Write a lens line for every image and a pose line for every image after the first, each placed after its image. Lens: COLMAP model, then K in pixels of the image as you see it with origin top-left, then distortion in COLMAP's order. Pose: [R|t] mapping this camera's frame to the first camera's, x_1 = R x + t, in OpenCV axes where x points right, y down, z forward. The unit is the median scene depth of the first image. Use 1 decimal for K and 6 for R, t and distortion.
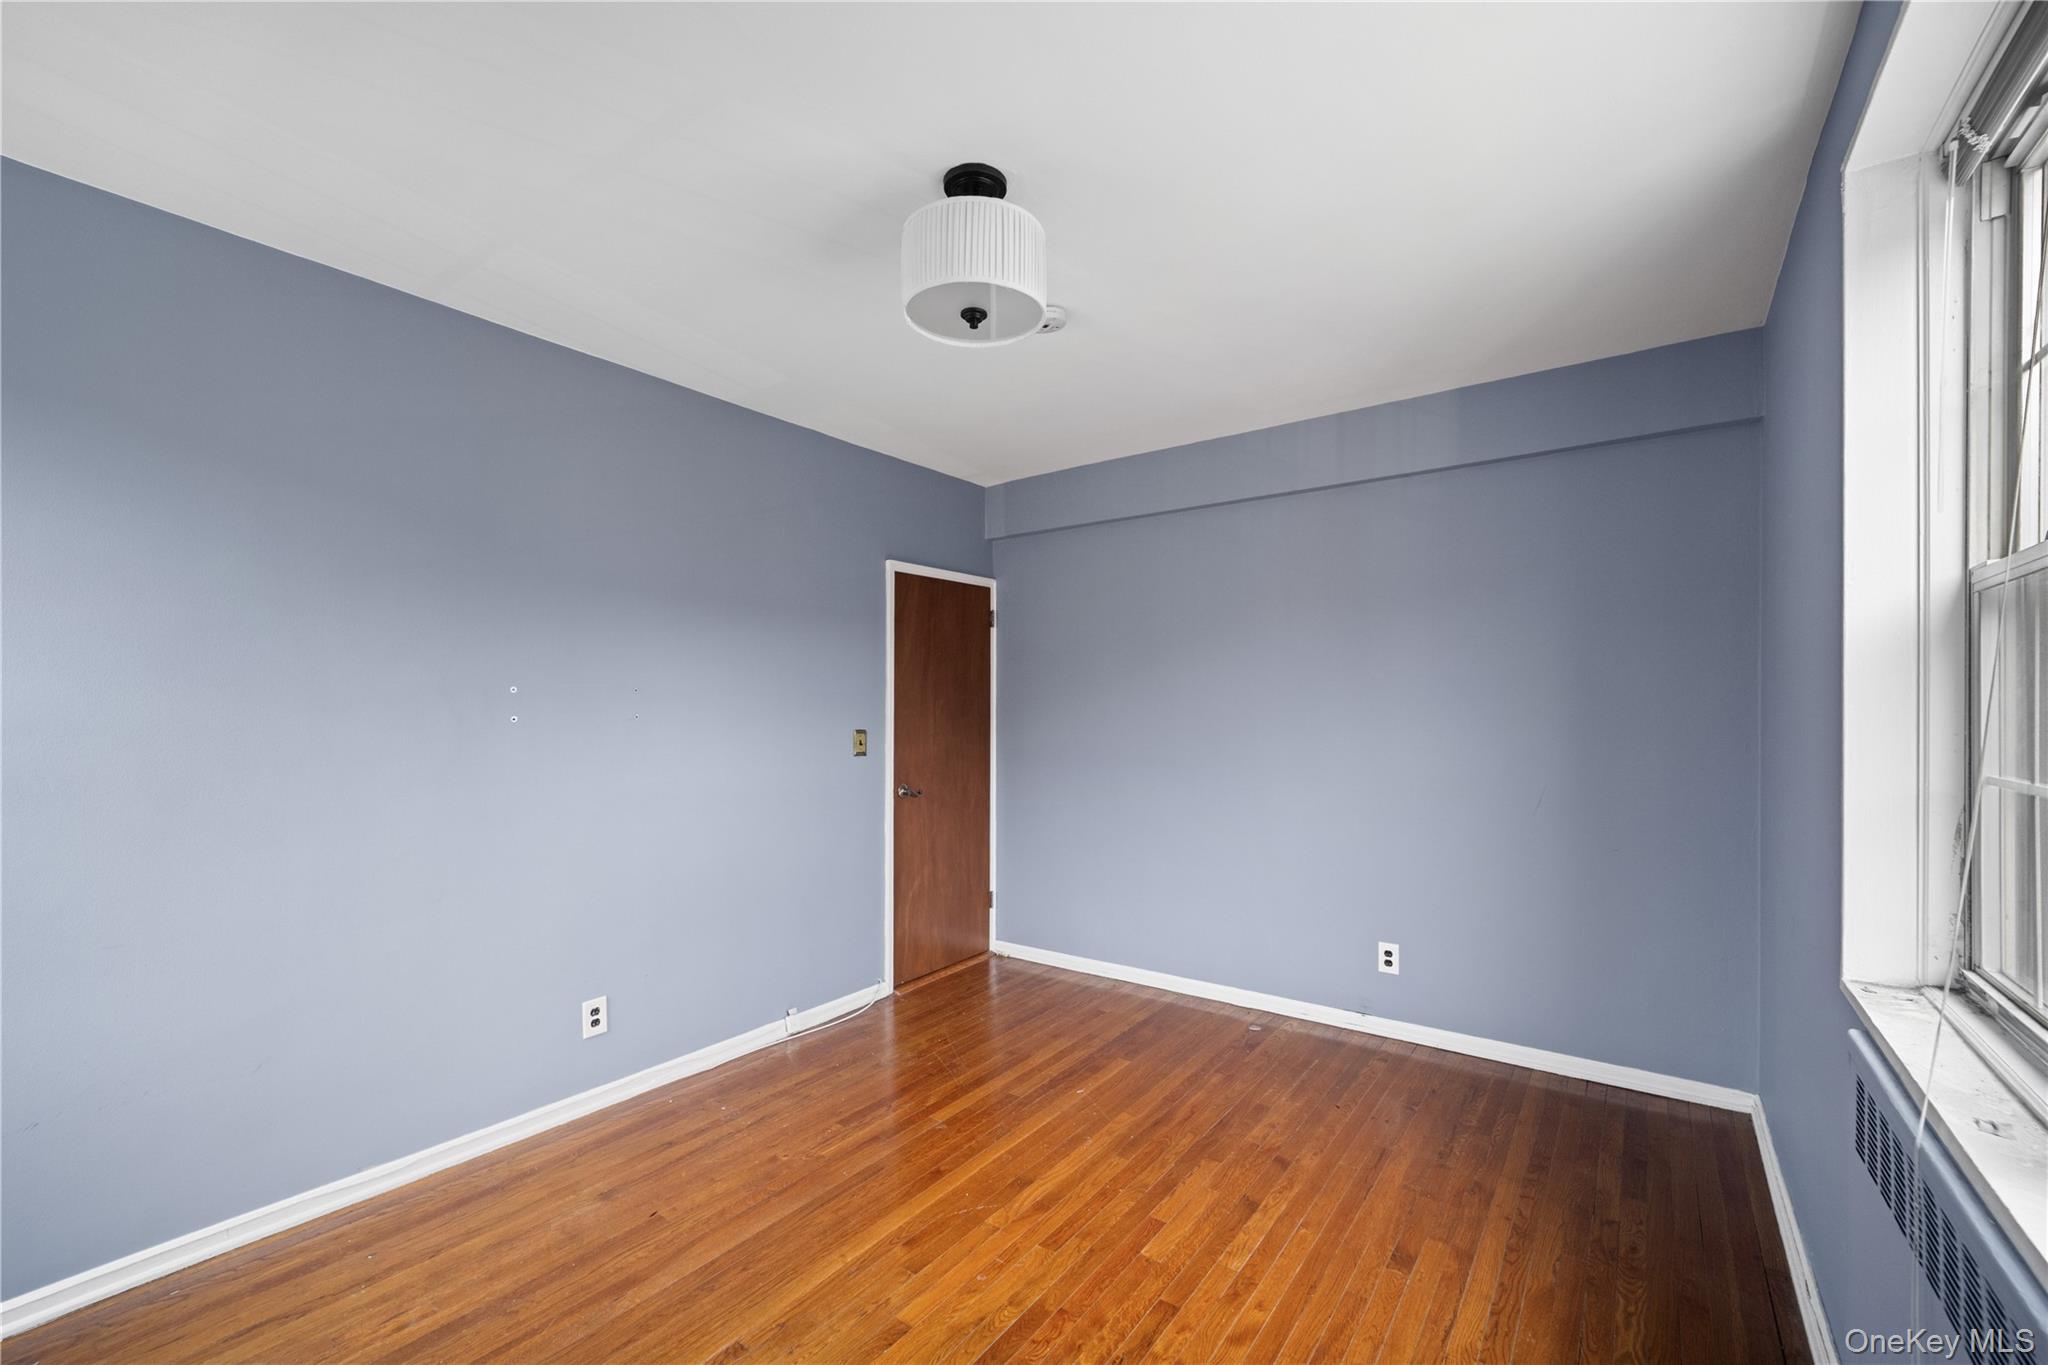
lens RADIAL K [[848.6, 0, 1020.1], [0, 848.6, 693.7], [0, 0, 1]] dist [-0.001117, -0.000293]
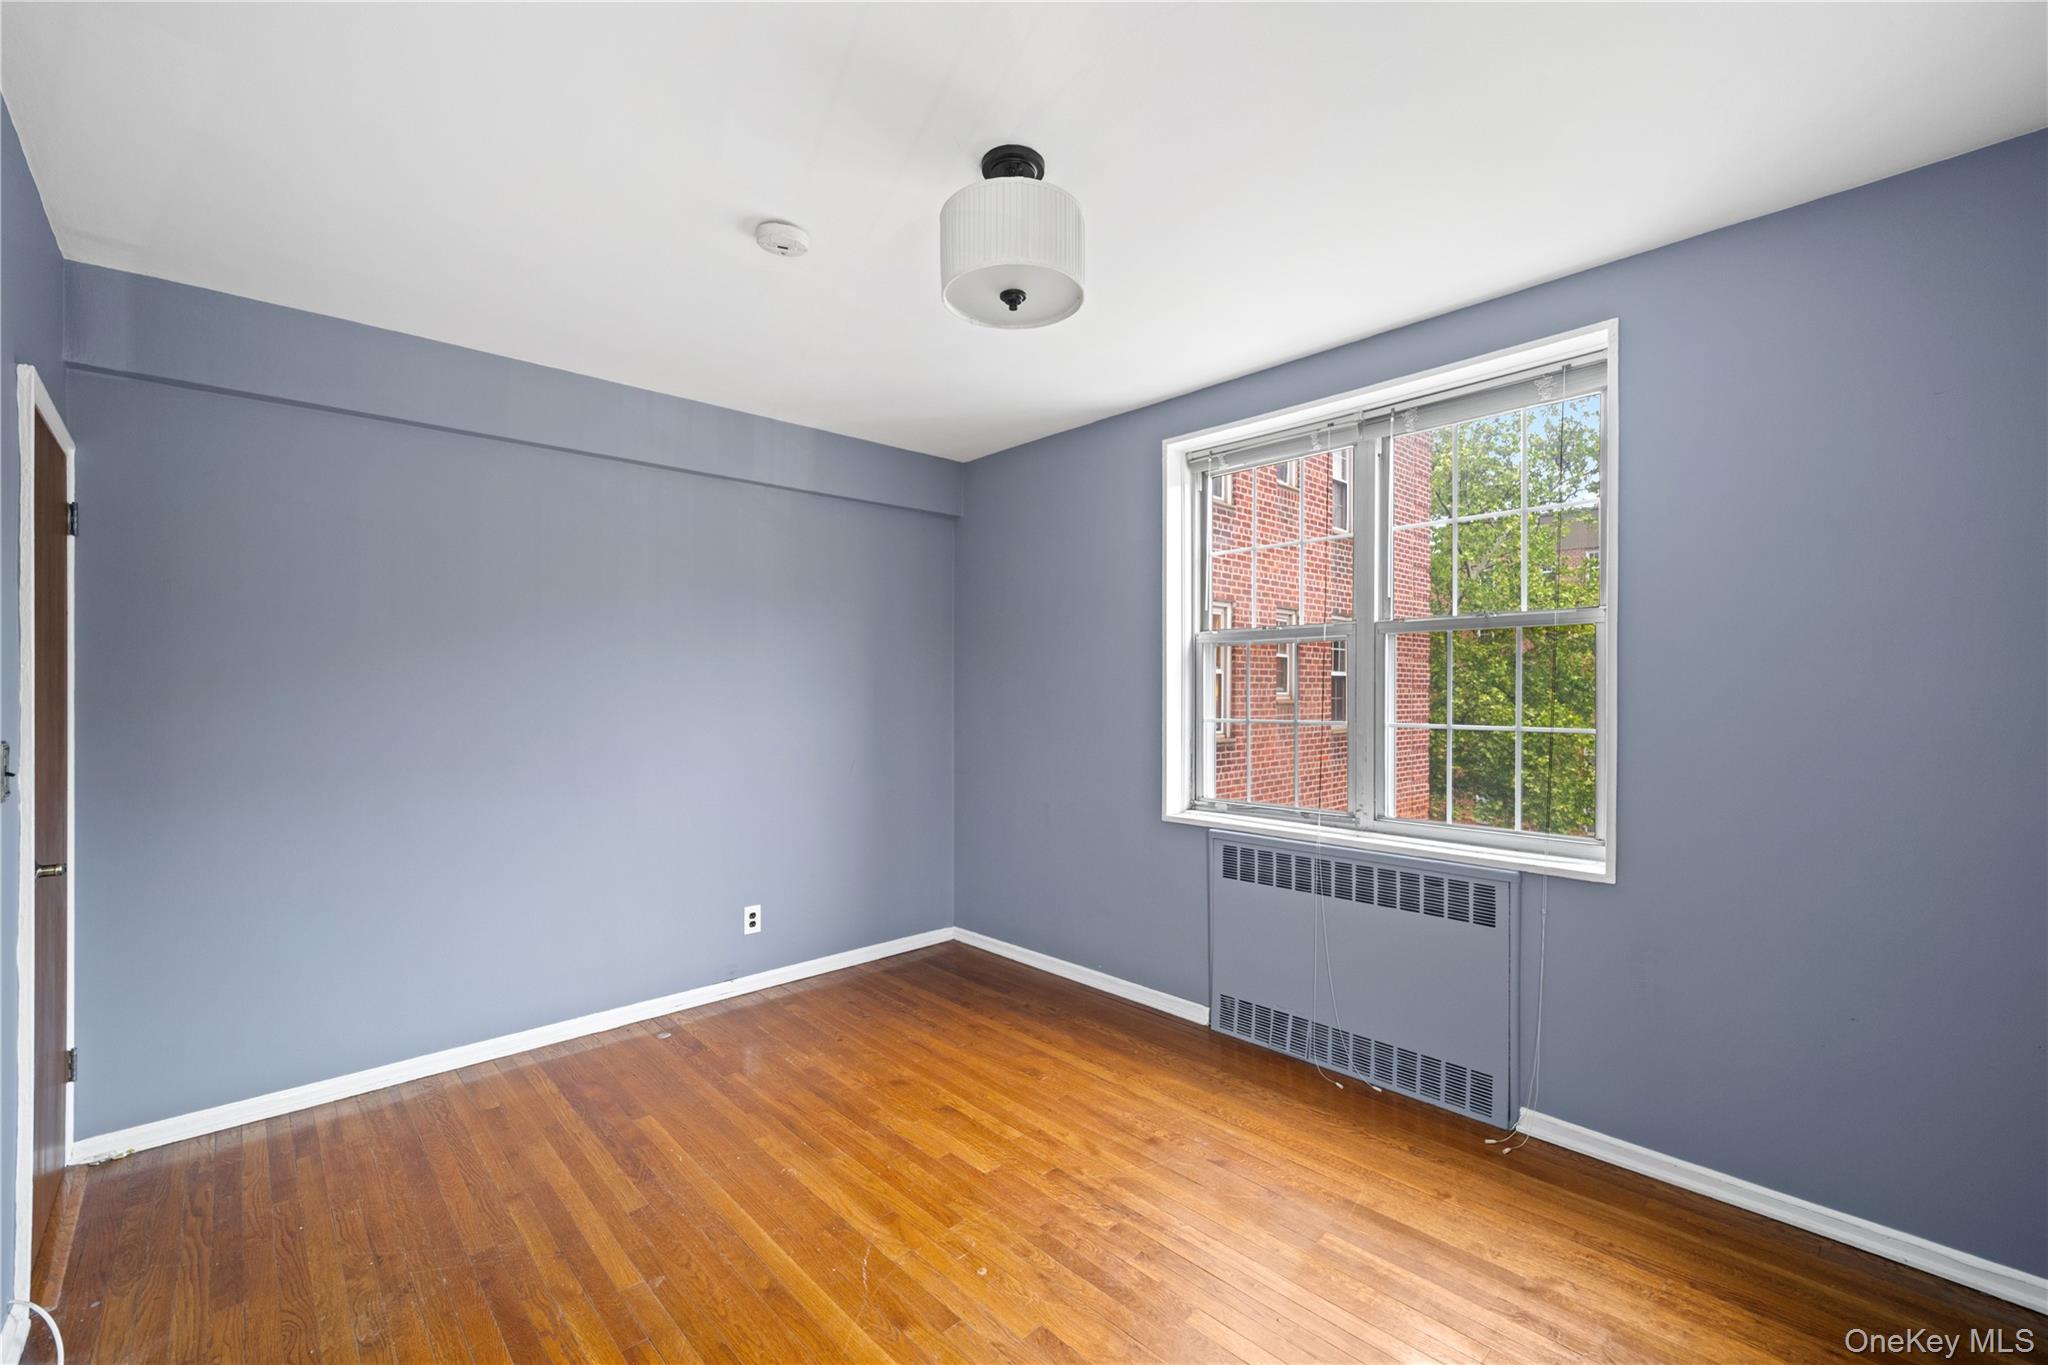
lens RADIAL K [[848.6, 0, 1020.1], [0, 848.6, 693.7], [0, 0, 1]] dist [-0.001117, -0.000293]
pose [[0.187525, -0.004988, 0.982247, -0.688554], [-0.010404, 0.999921, 0.007064, 0.006990], [-0.982205, -0.011544, 0.187458, 0.536568]]
